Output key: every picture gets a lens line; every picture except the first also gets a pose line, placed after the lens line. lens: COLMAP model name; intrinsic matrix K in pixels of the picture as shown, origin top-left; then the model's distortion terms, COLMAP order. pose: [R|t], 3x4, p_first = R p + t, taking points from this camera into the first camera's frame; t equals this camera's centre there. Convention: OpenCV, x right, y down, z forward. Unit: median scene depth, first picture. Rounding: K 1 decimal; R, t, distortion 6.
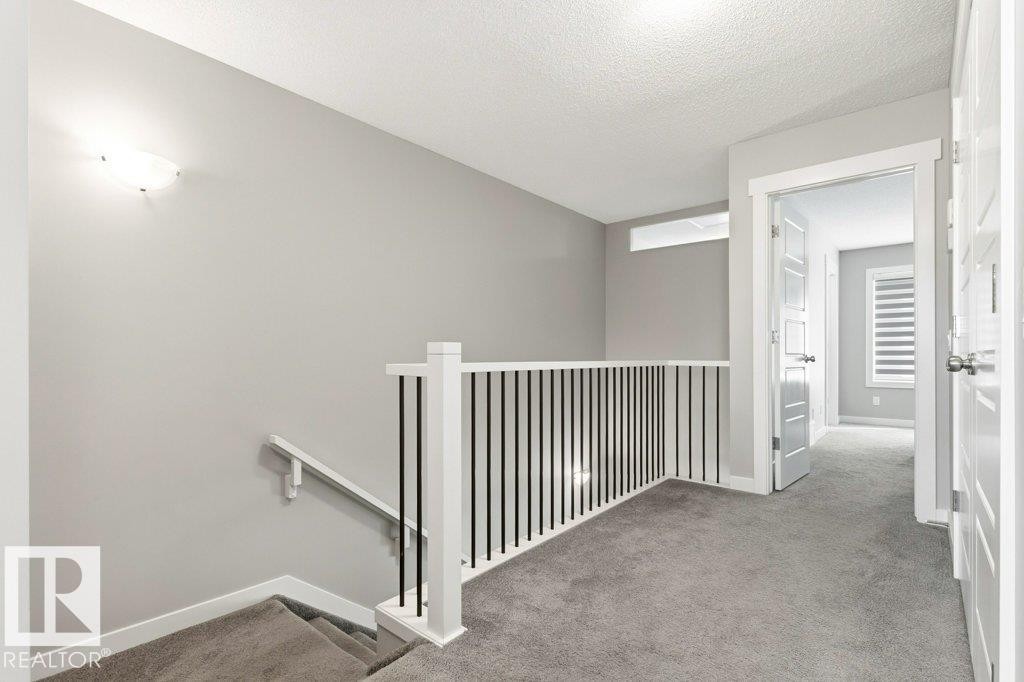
lens RADIAL K [[480.7, 0, 507.5], [0, 480.7, 355.1], [0, 0, 1]] dist [-0.007868, 0.000048]
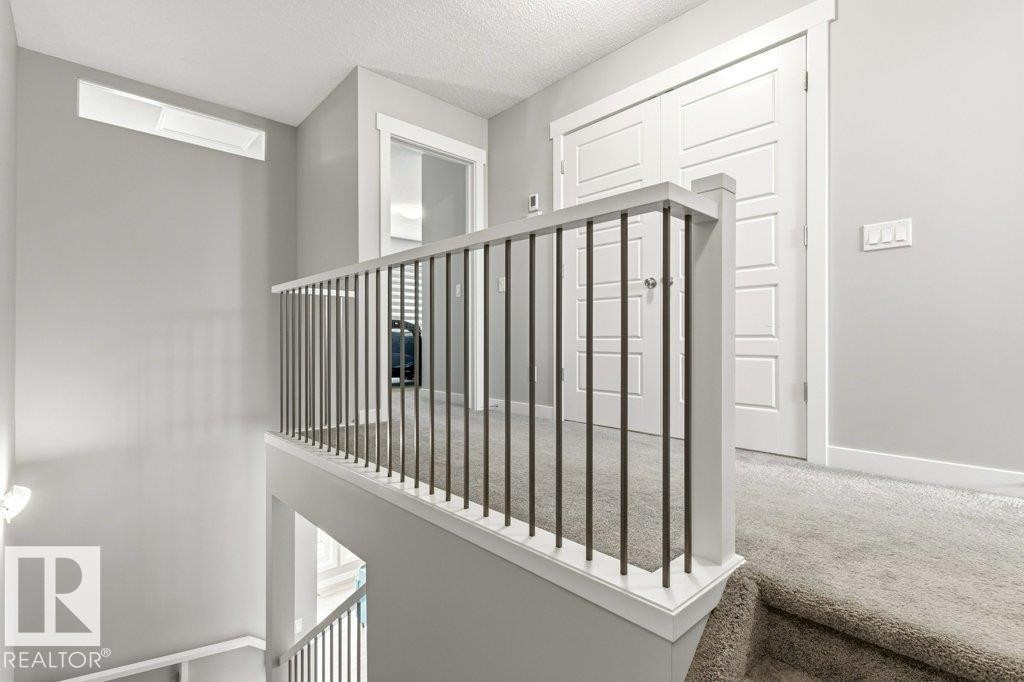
lens RADIAL K [[472.3, 0, 512.0], [0, 472.3, 341.0], [0, 0, 1]] dist [0.000662, -0.000019]
pose [[0.113668, 0.001807, 0.993517, -0.480230], [-0.000239, 0.999998, -0.001792, 0.123563], [-0.993519, -0.000034, 0.113668, 0.649344]]
